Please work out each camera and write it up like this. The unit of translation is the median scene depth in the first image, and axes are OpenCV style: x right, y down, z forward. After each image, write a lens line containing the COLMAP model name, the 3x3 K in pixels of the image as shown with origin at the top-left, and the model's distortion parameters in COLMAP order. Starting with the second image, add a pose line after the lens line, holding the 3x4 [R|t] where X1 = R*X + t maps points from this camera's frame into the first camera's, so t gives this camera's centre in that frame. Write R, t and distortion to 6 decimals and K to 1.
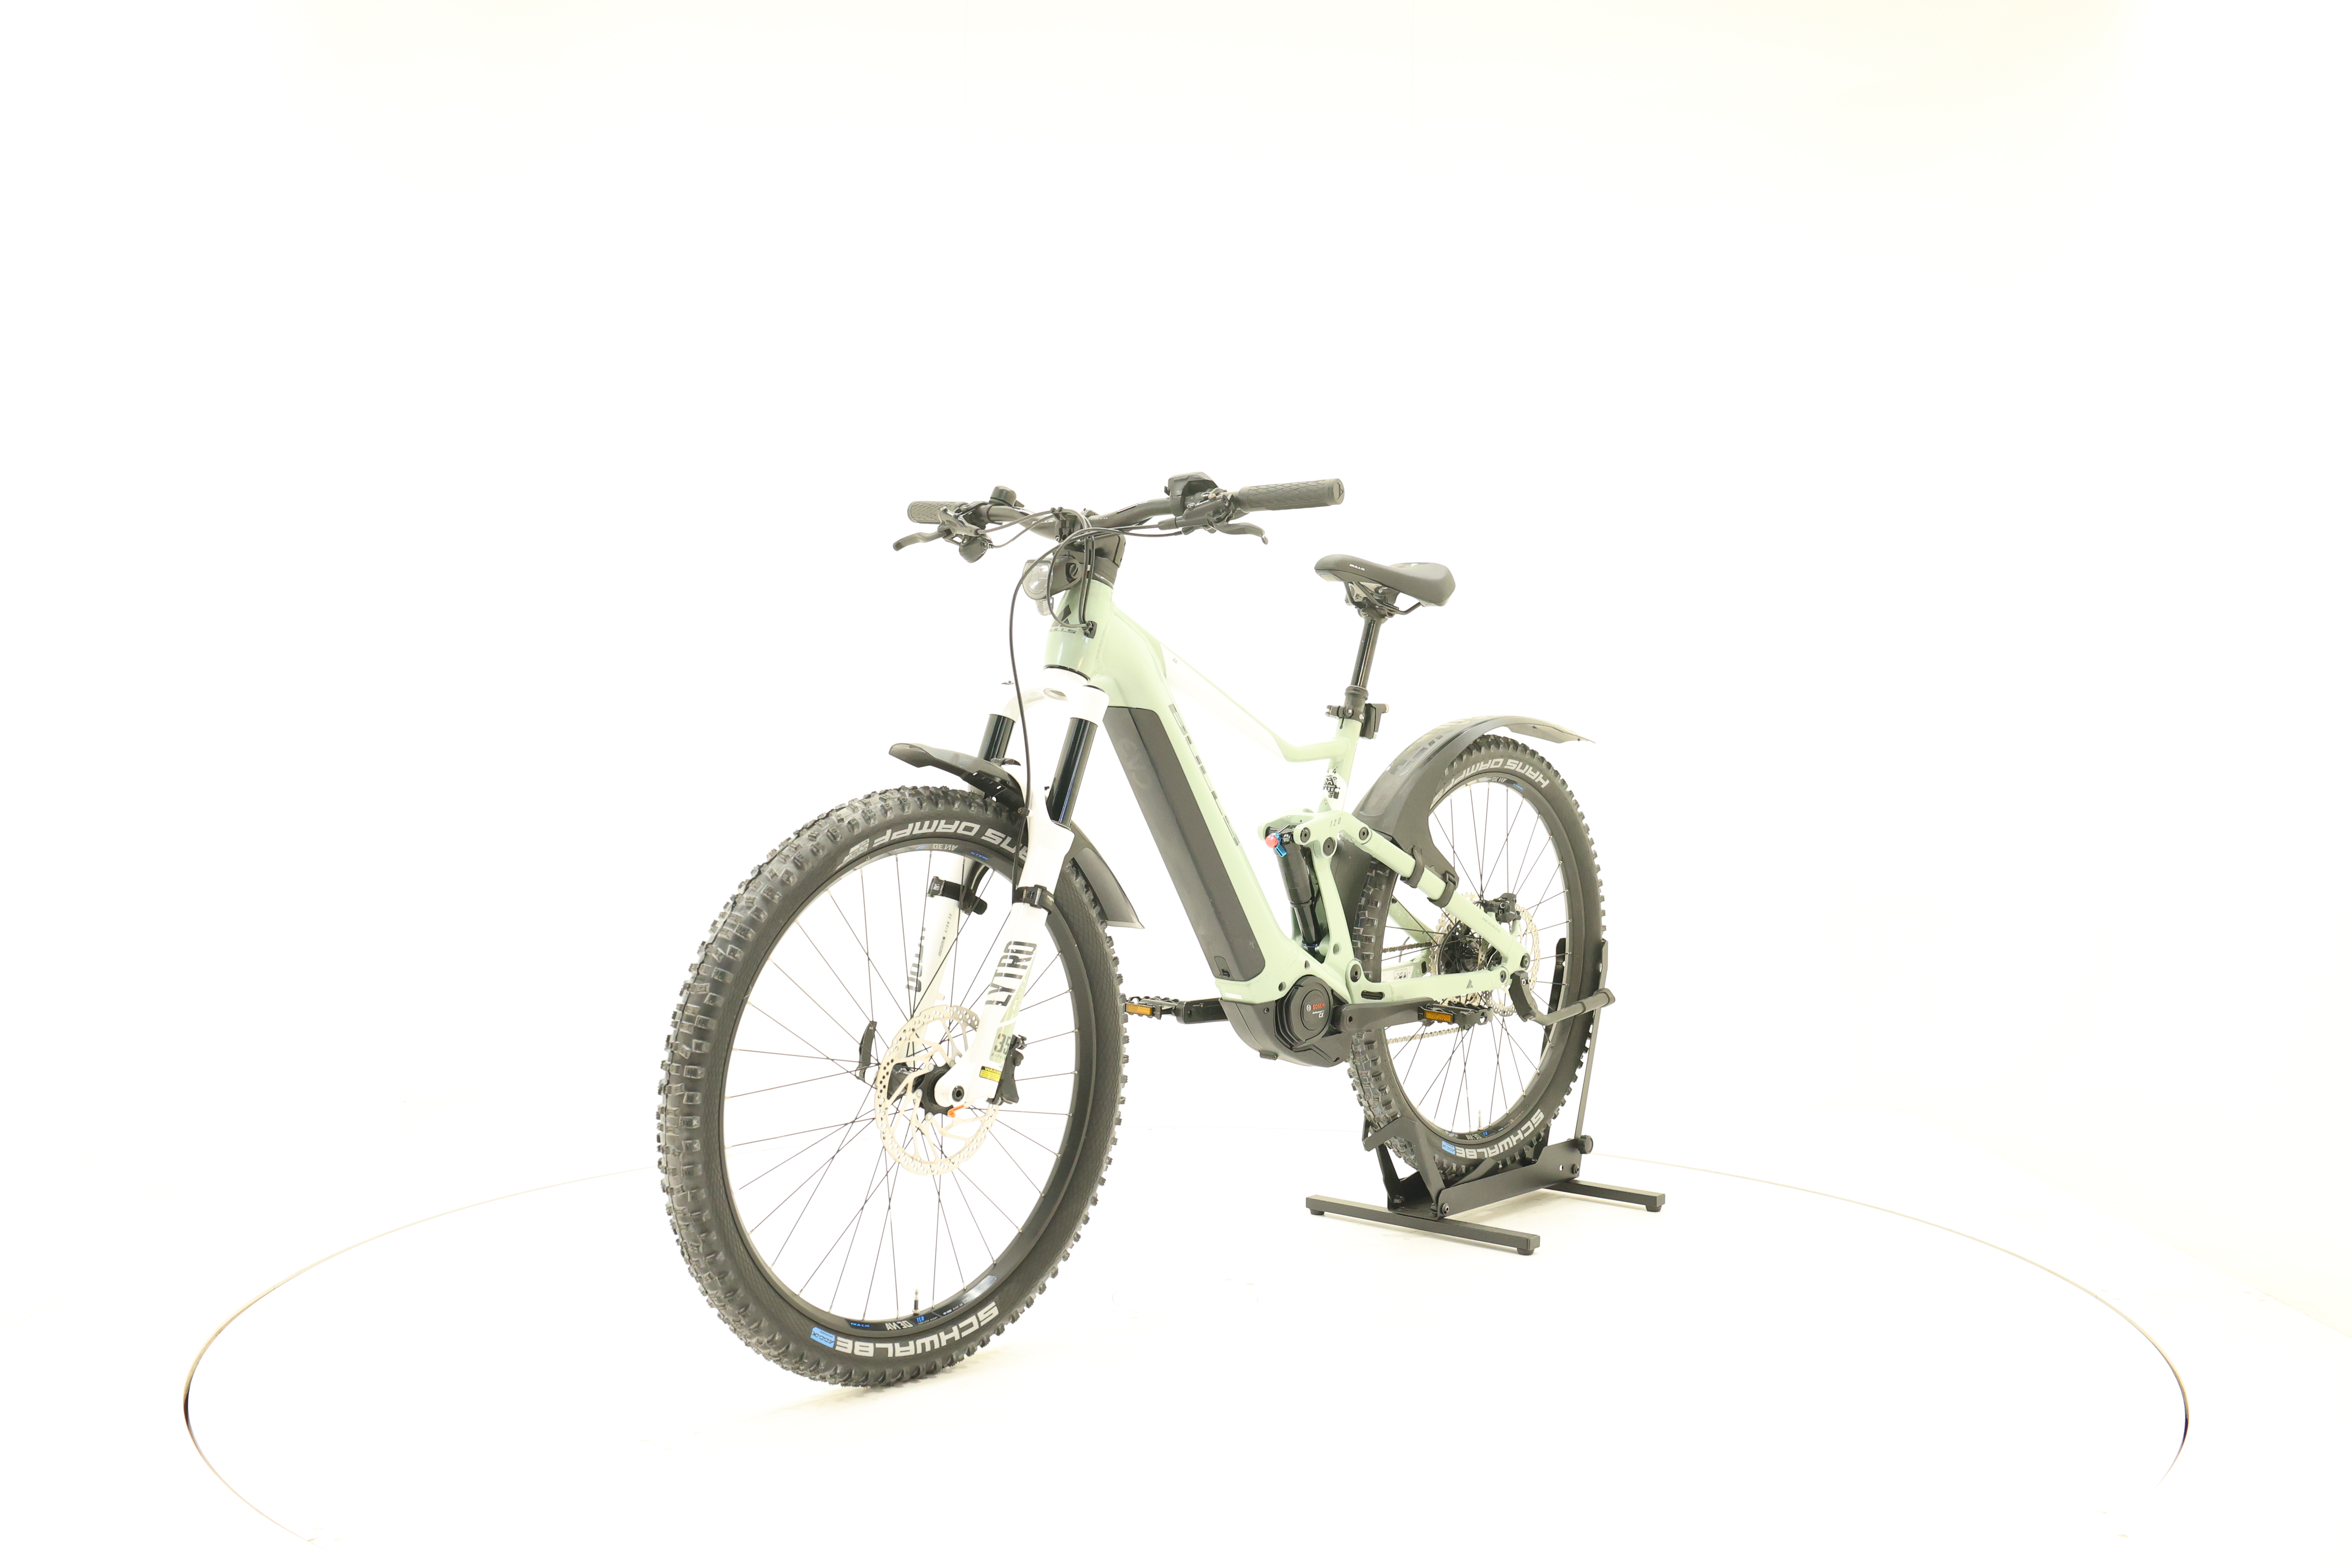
lens RADIAL K [[2170.5, 0, 1175.3], [0, 2170.5, 783.1], [0, 0, 1]] dist [-0.032477, 0.000000]
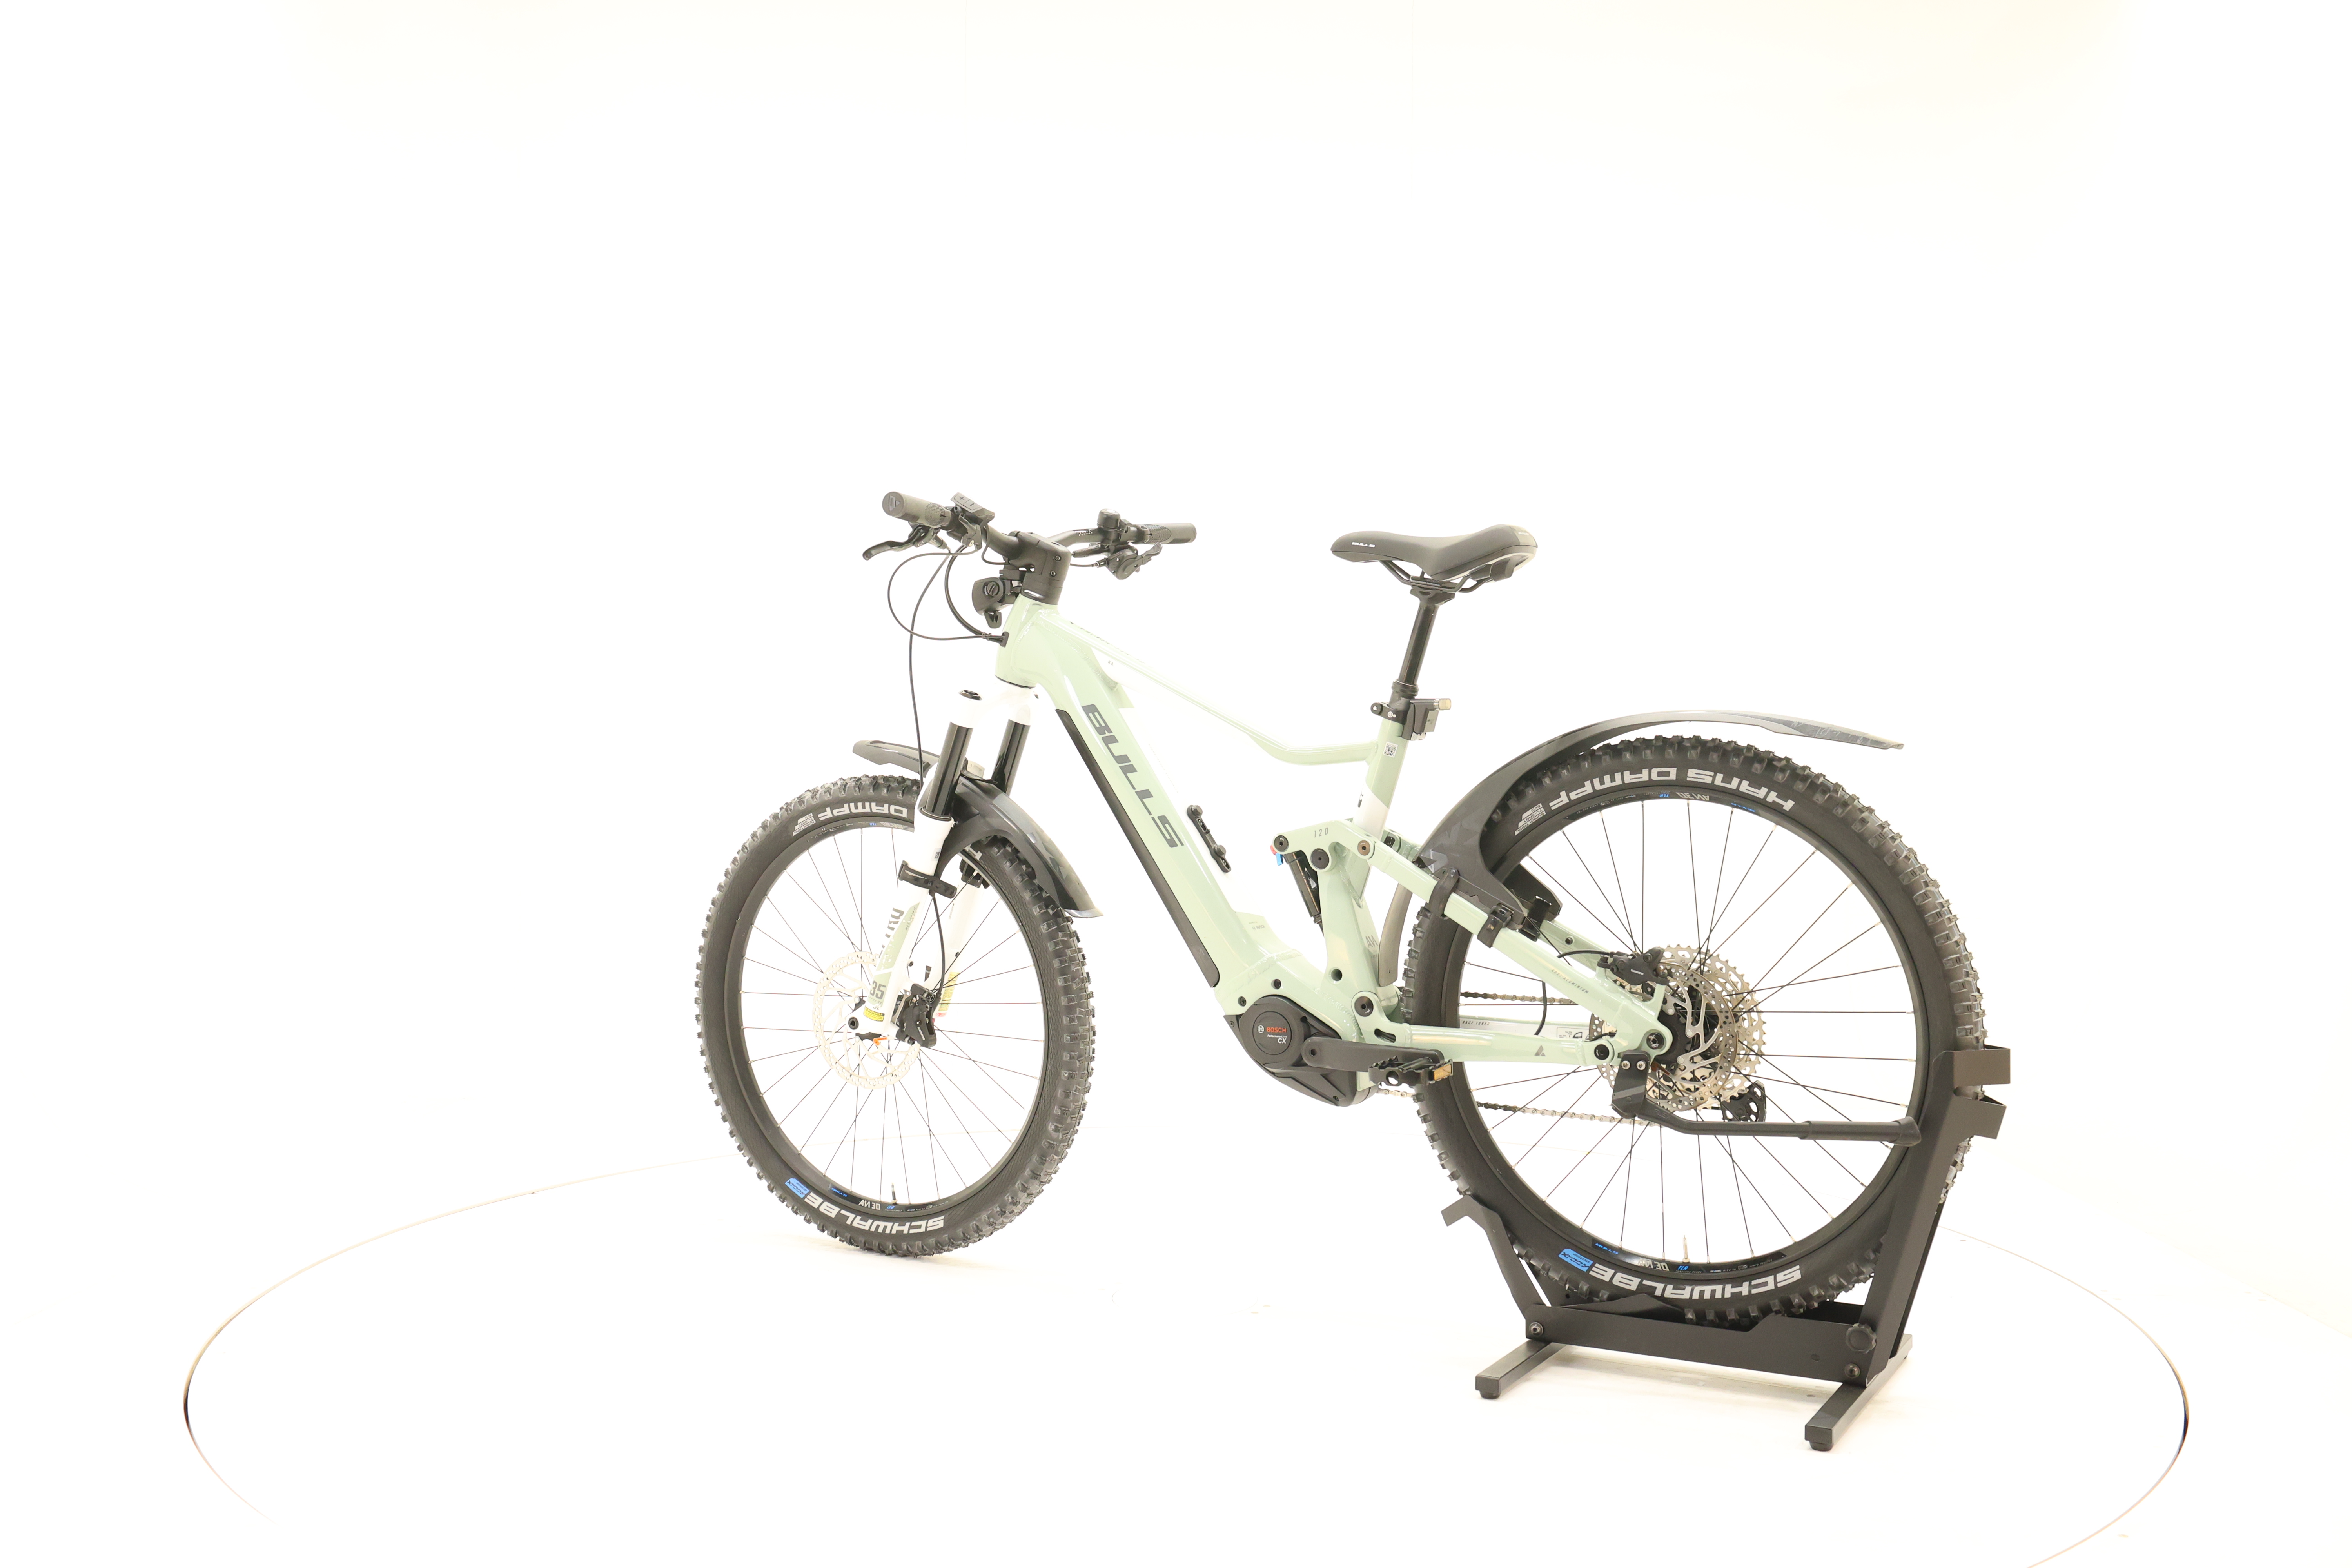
lens RADIAL K [[2170.5, 0, 1179.9], [0, 2170.5, 772.5], [0, 0, 1]] dist [-0.032477, 0.000000]
pose [[0.210322, 0.014761, -0.977521, 1.029154], [-0.026255, 0.999611, 0.009445, -0.014957], [0.977280, 0.023678, 0.210628, 0.822302]]
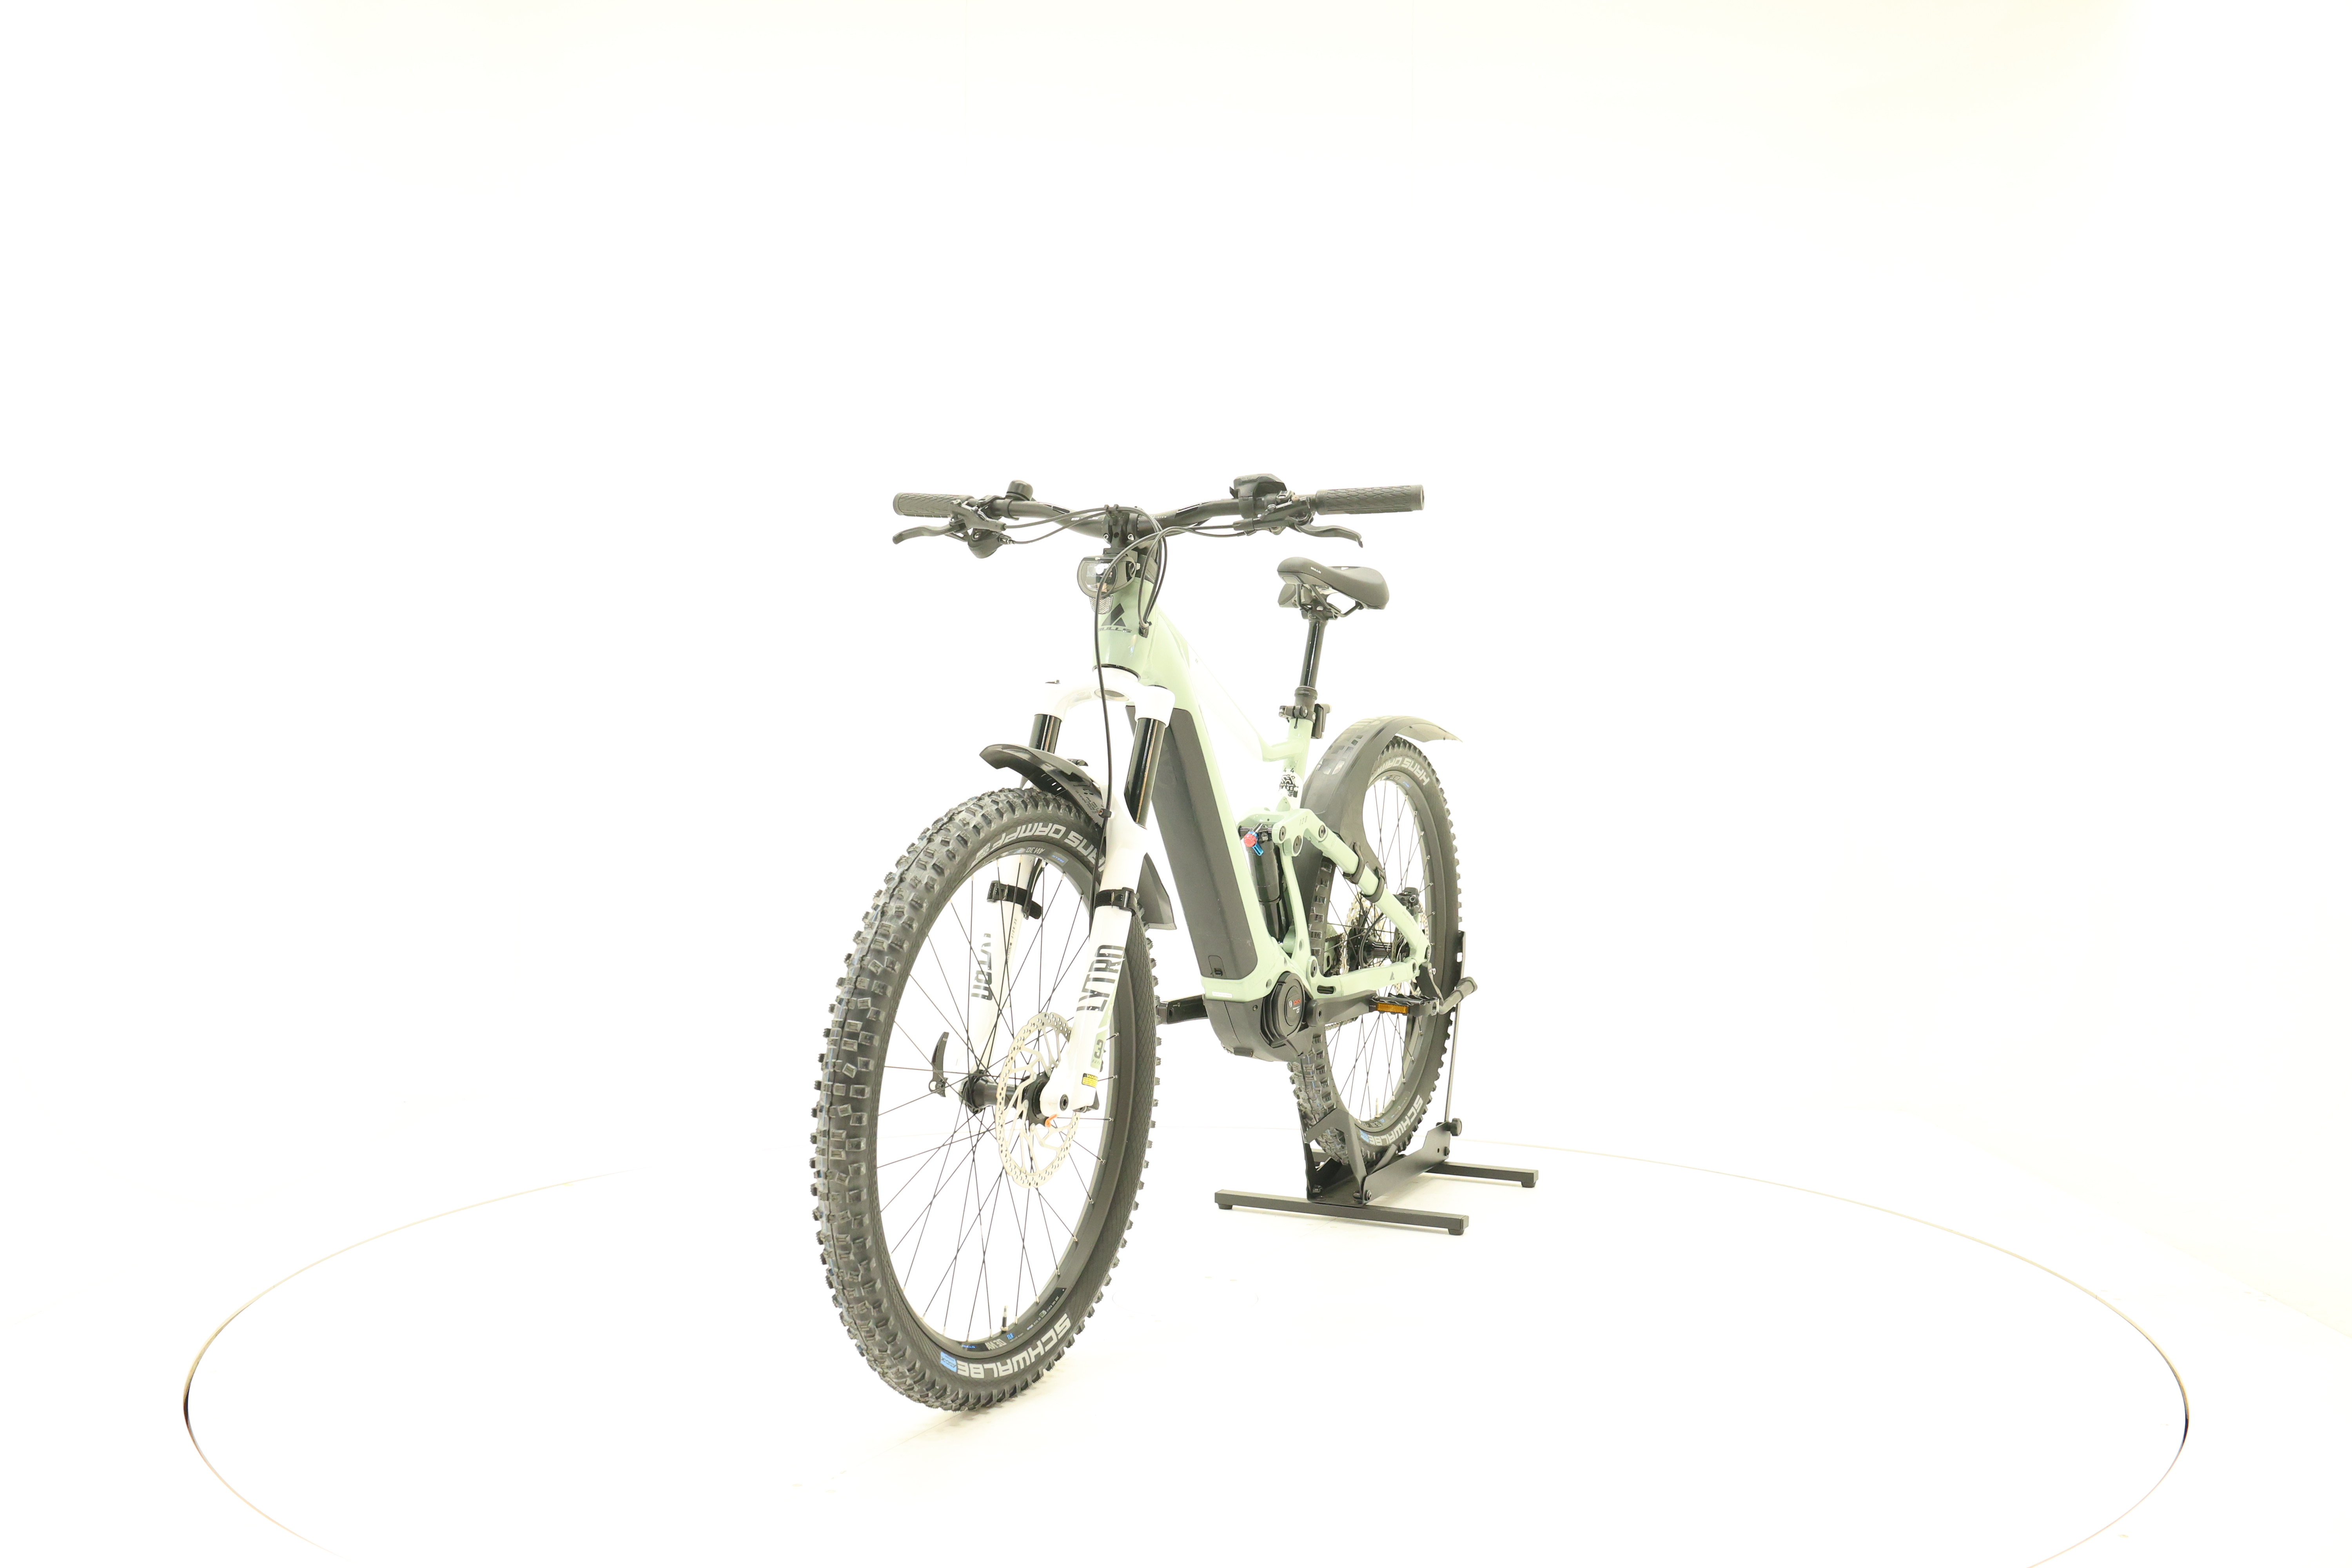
lens RADIAL K [[2170.5, 0, 1185.0], [0, 2170.5, 783.3], [0, 0, 1]] dist [-0.032477, 0.000000]
pose [[0.962185, -0.006745, 0.272314, -0.280332], [0.006421, 0.999977, 0.002082, -0.002131], [-0.272322, -0.000255, 0.962206, 0.039460]]
